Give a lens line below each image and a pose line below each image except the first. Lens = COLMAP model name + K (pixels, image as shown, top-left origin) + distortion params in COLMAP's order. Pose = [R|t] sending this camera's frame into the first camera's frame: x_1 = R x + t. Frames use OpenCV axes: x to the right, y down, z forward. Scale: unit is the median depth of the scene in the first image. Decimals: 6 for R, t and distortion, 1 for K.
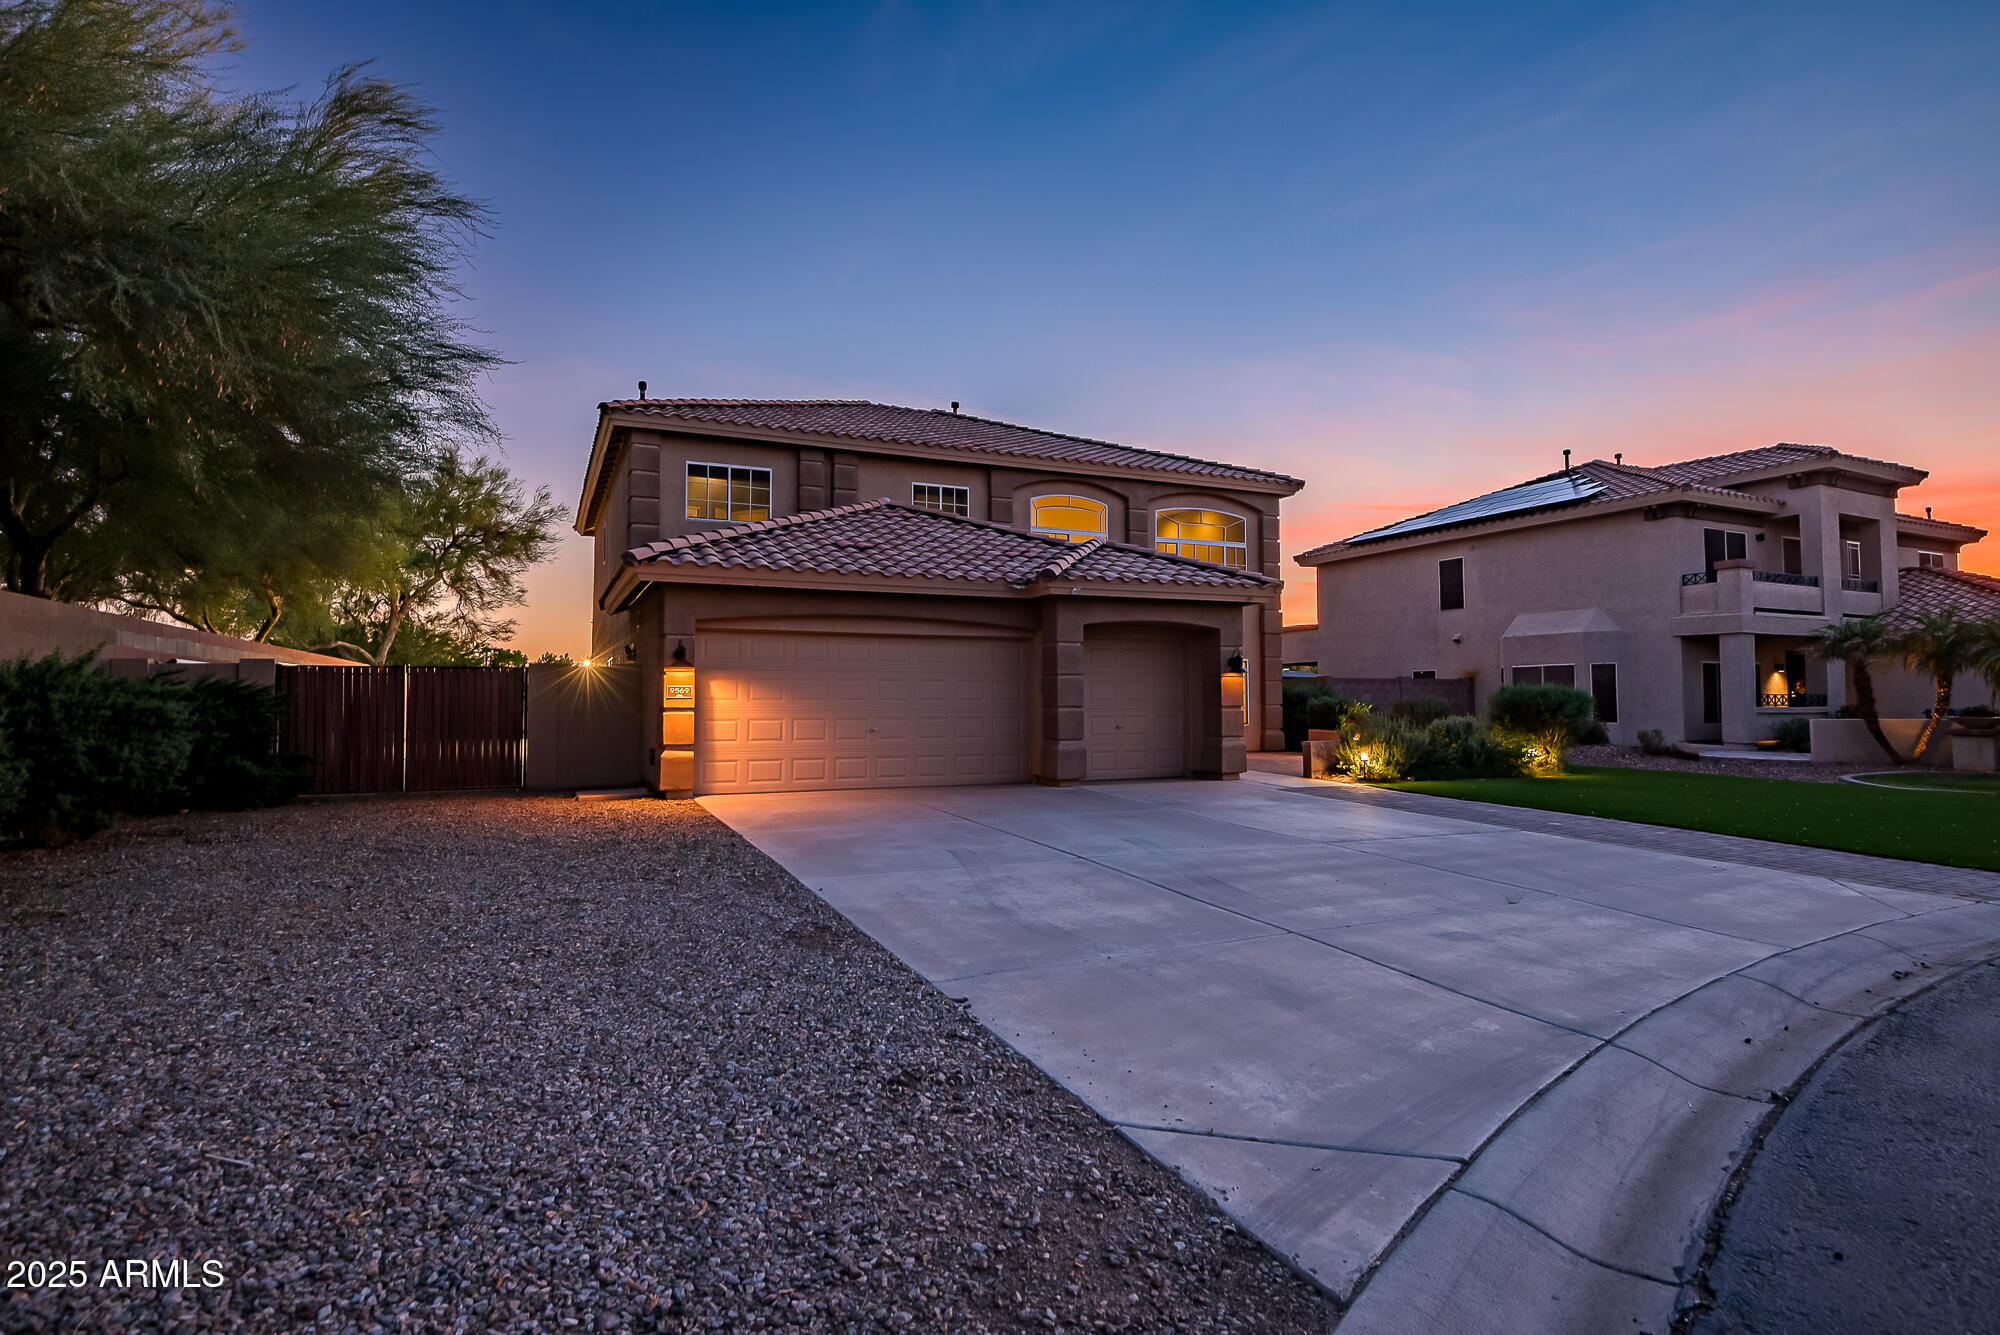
lens RADIAL K [[946.4, 0, 1016.1], [0, 946.4, 658.7], [0, 0, 1]] dist [0.000085, -0.024954]
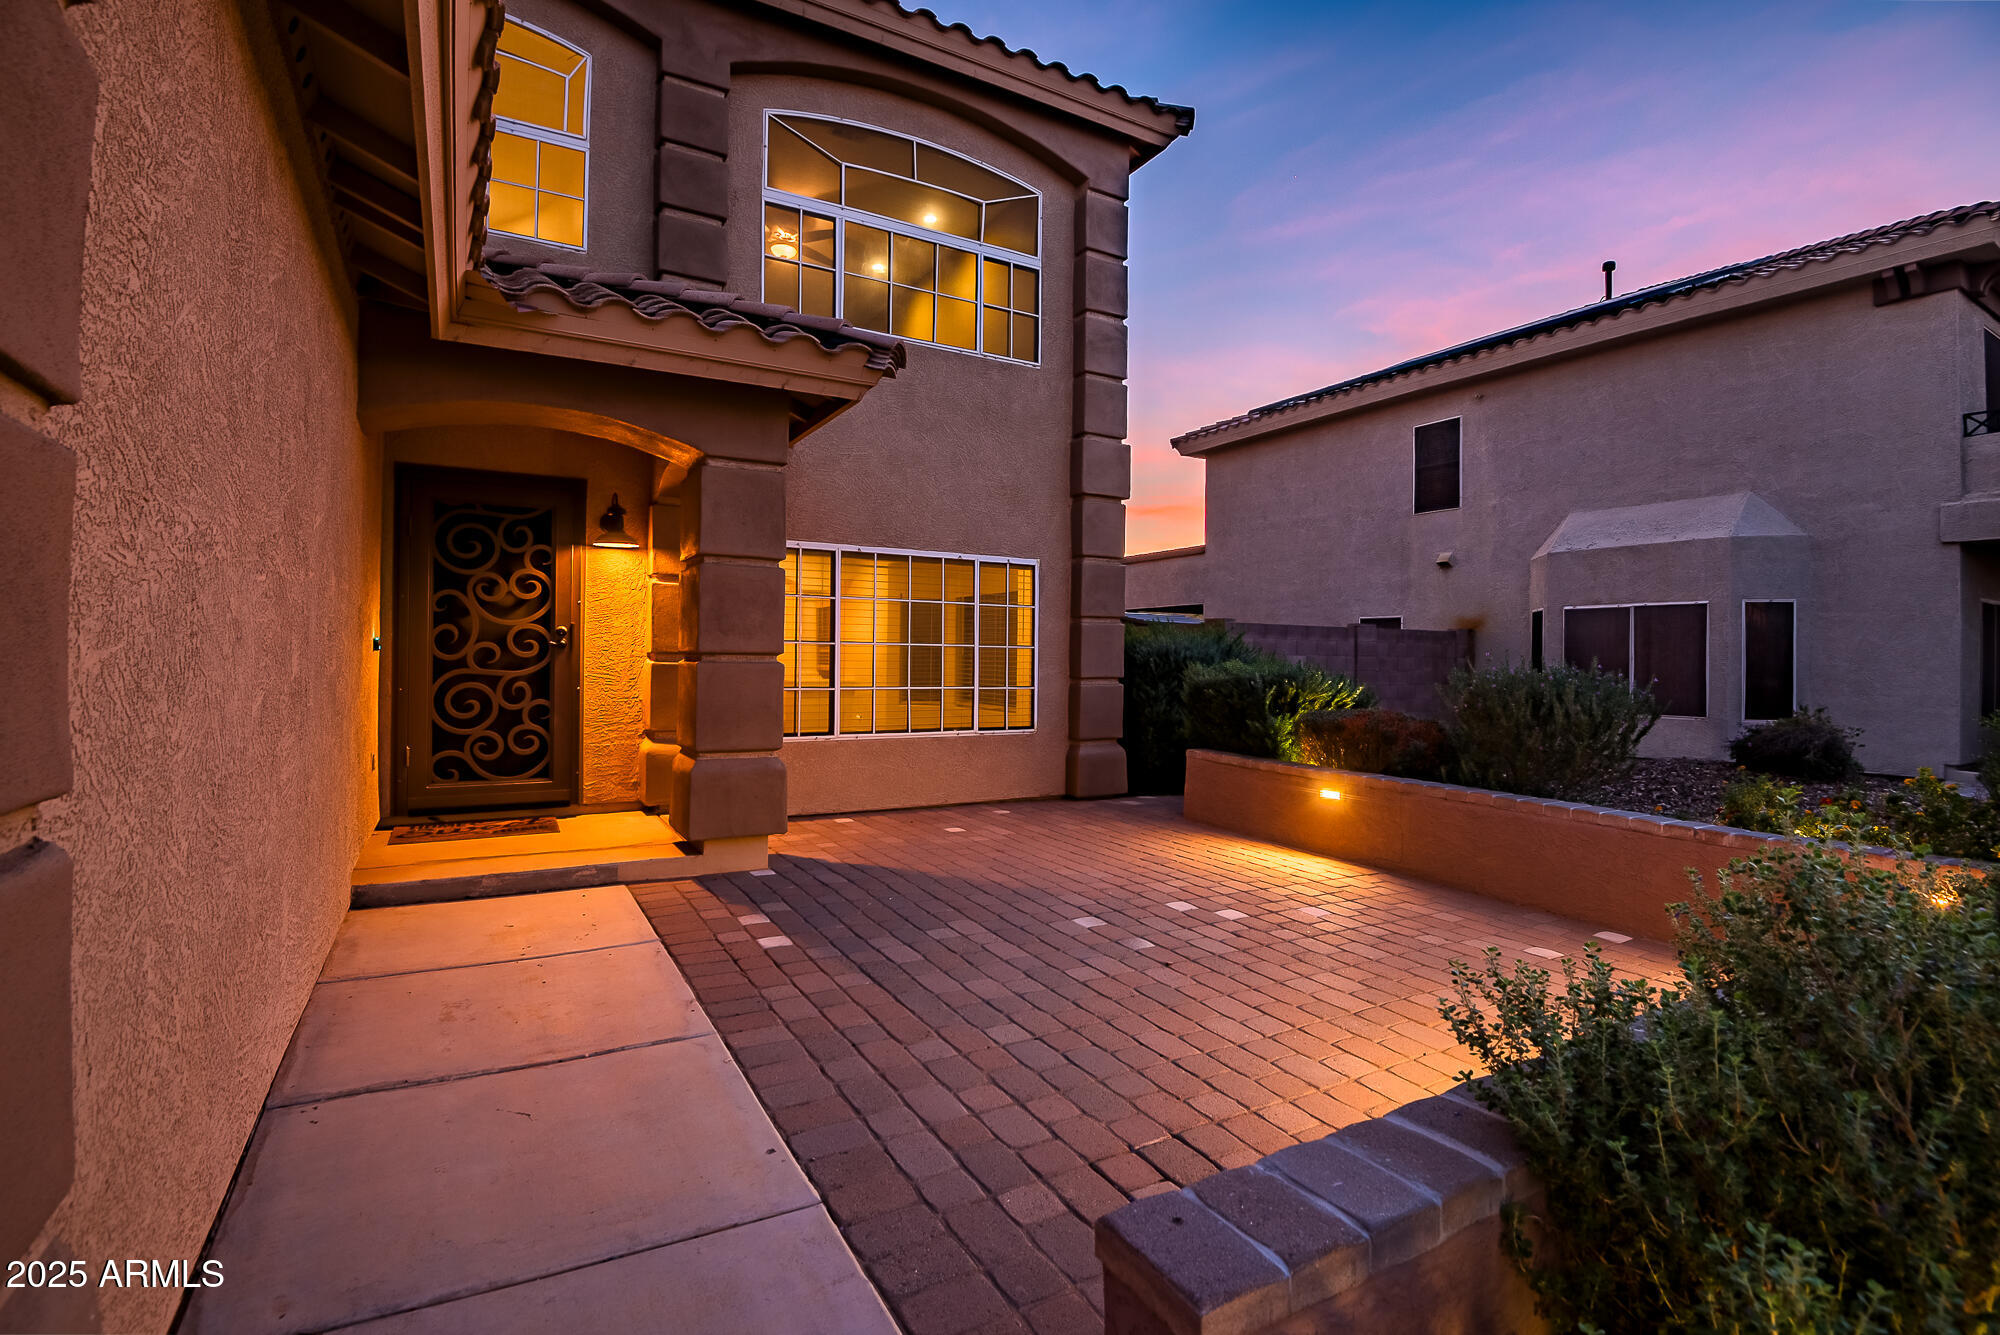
lens RADIAL K [[946.4, 0, 1016.1], [0, 946.4, 658.7], [0, 0, 1]] dist [0.000085, -0.024954]
pose [[0.992592, 0.014943, 0.120572, 0.186700], [-0.020277, 0.998863, 0.043135, 0.023730], [-0.119790, -0.045261, 0.991767, 0.605566]]
